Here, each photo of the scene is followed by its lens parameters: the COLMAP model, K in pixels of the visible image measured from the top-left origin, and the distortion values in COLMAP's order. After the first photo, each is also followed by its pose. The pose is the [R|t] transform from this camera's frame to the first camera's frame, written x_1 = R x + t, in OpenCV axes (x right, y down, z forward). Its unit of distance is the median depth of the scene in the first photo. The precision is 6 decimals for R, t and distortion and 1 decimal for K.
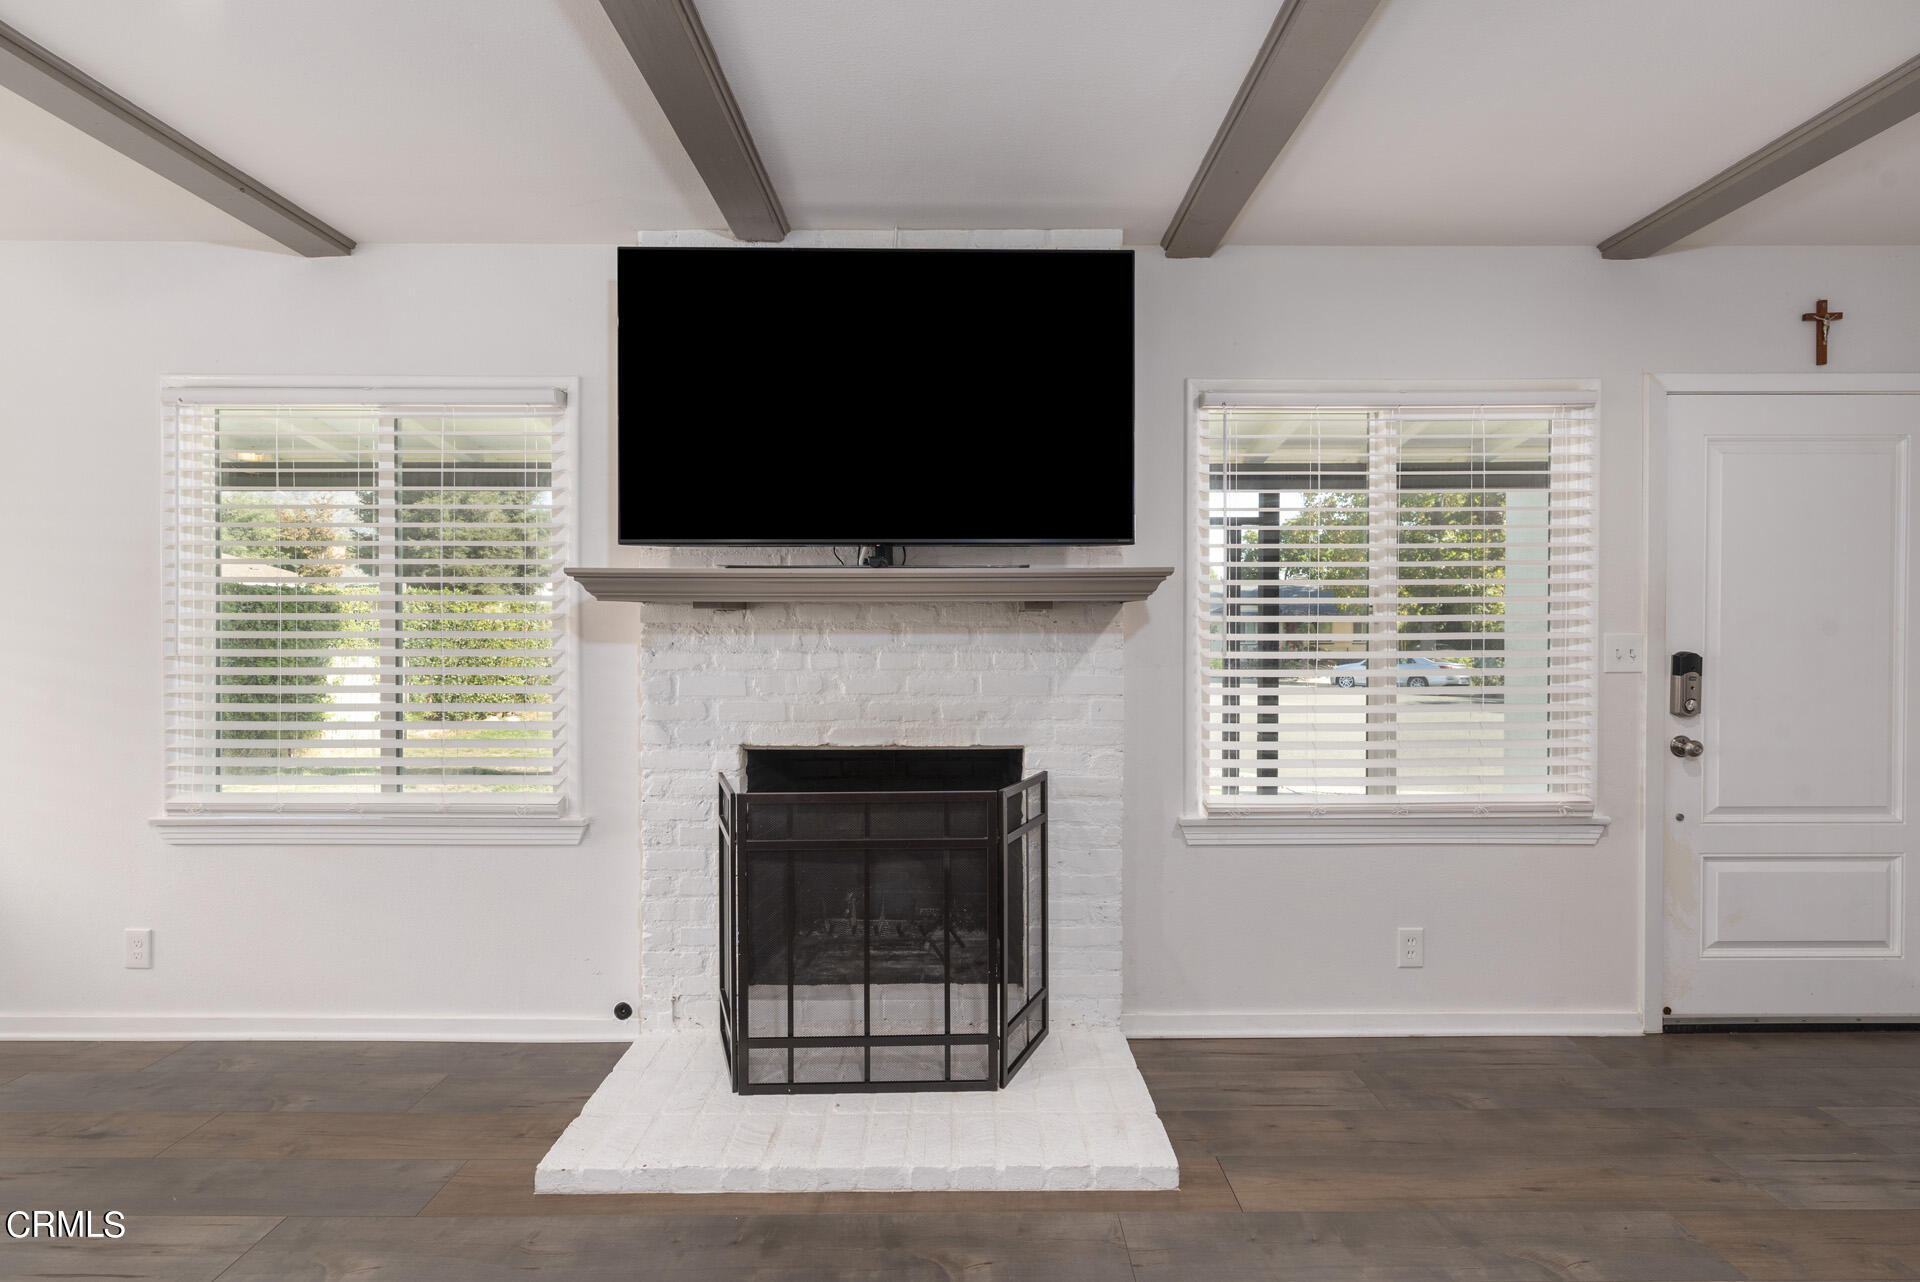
lens RADIAL K [[824.7, 0, 964.0], [0, 824.7, 634.4], [0, 0, 1]] dist [-0.005036, -0.000474]
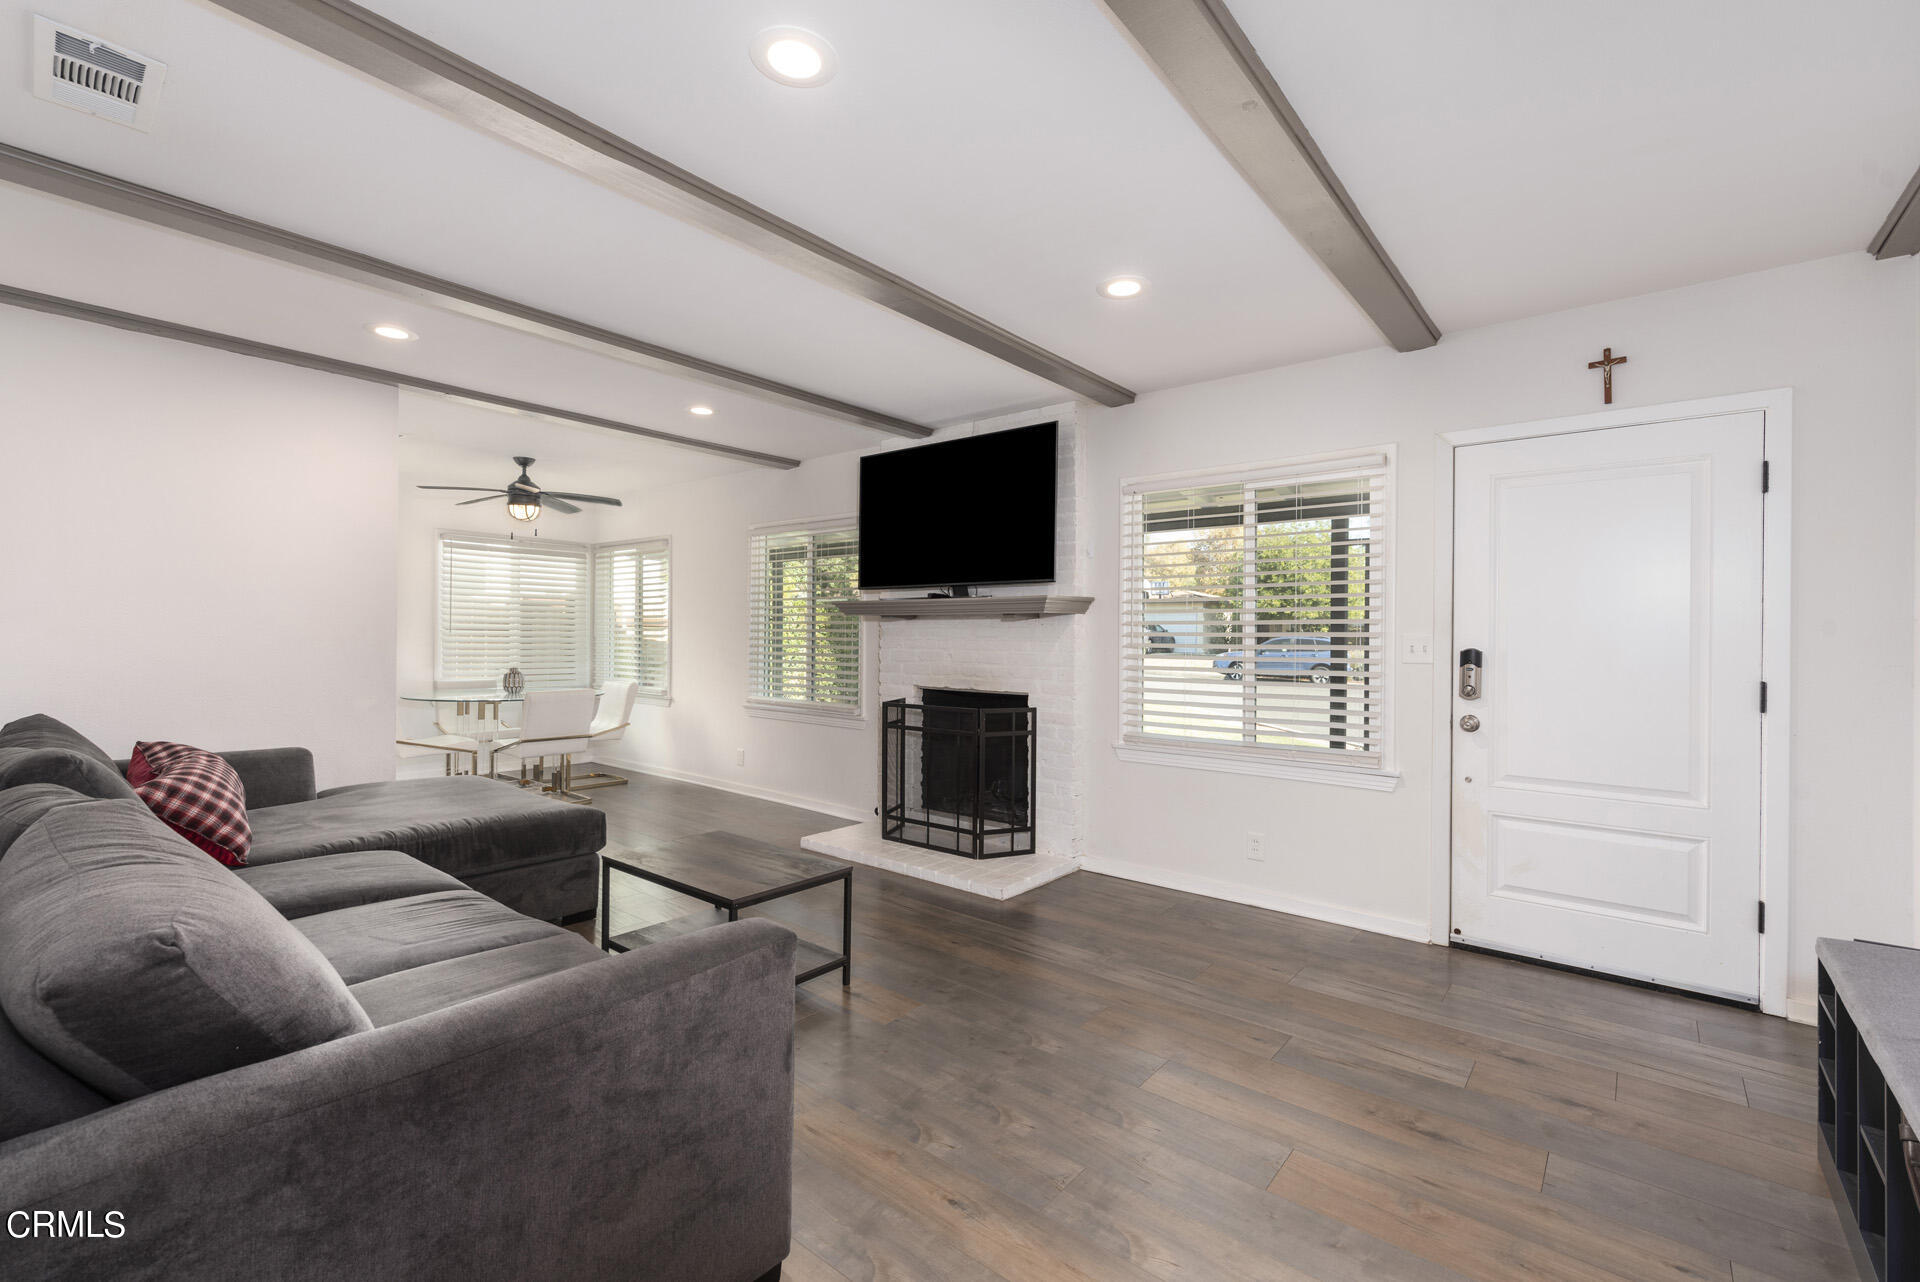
lens RADIAL K [[824.7, 0, 961.7], [0, 824.7, 637.7], [0, 0, 1]] dist [-0.005036, -0.000474]
pose [[0.767019, 0.007704, -0.641578, 1.121597], [-0.018920, 0.999765, -0.010614, 0.034066], [0.641345, 0.020280, 0.766984, -0.490713]]
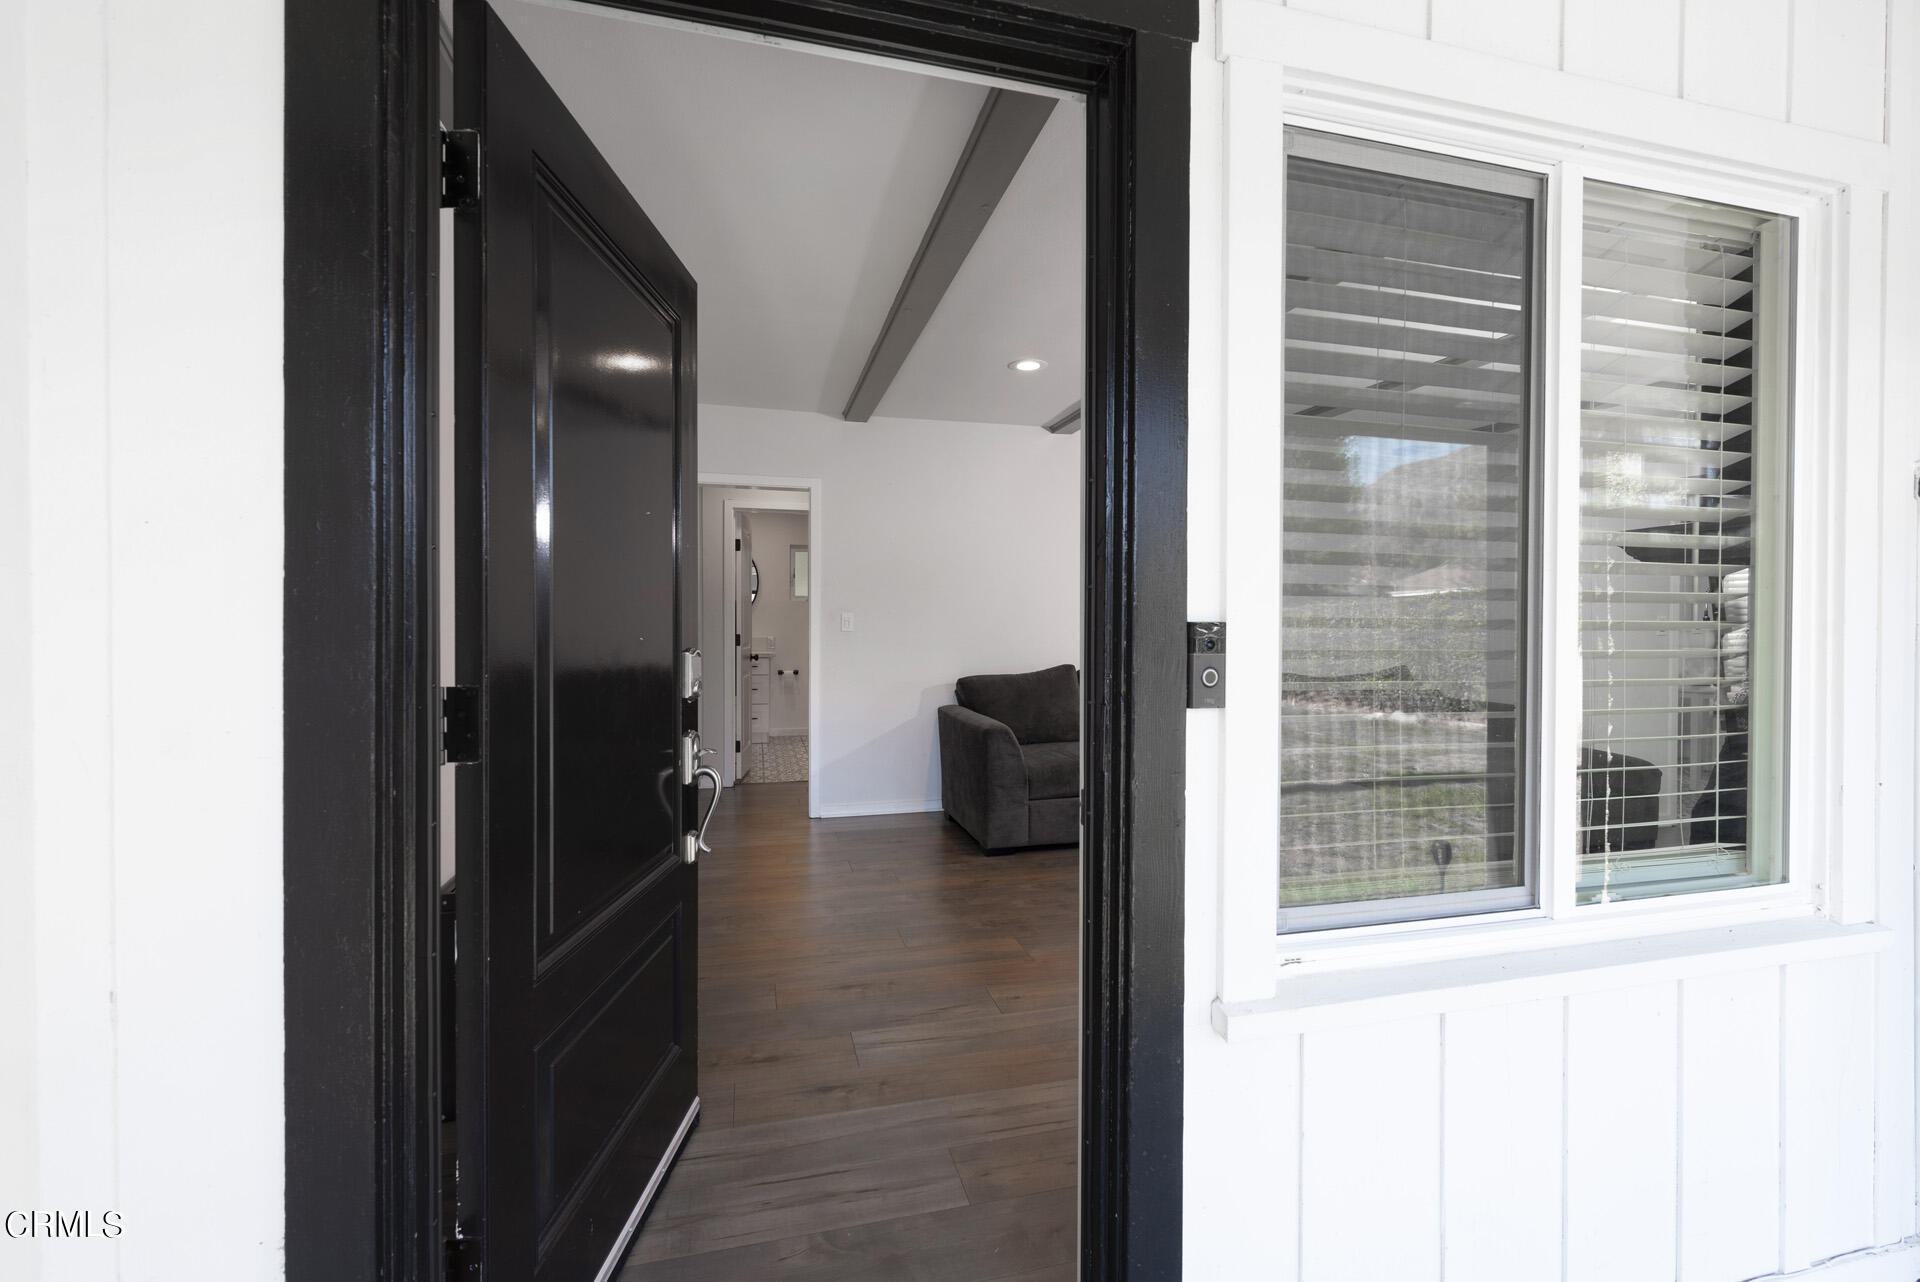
lens RADIAL K [[824.7, 0, 963.7], [0, 824.7, 637.9], [0, 0, 1]] dist [-0.005036, -0.000474]
pose [[-0.969926, 0.001468, -0.243396, 1.074564], [-0.003519, 0.999793, 0.020053, 0.031853], [0.243375, 0.020306, -0.969720, 1.538609]]
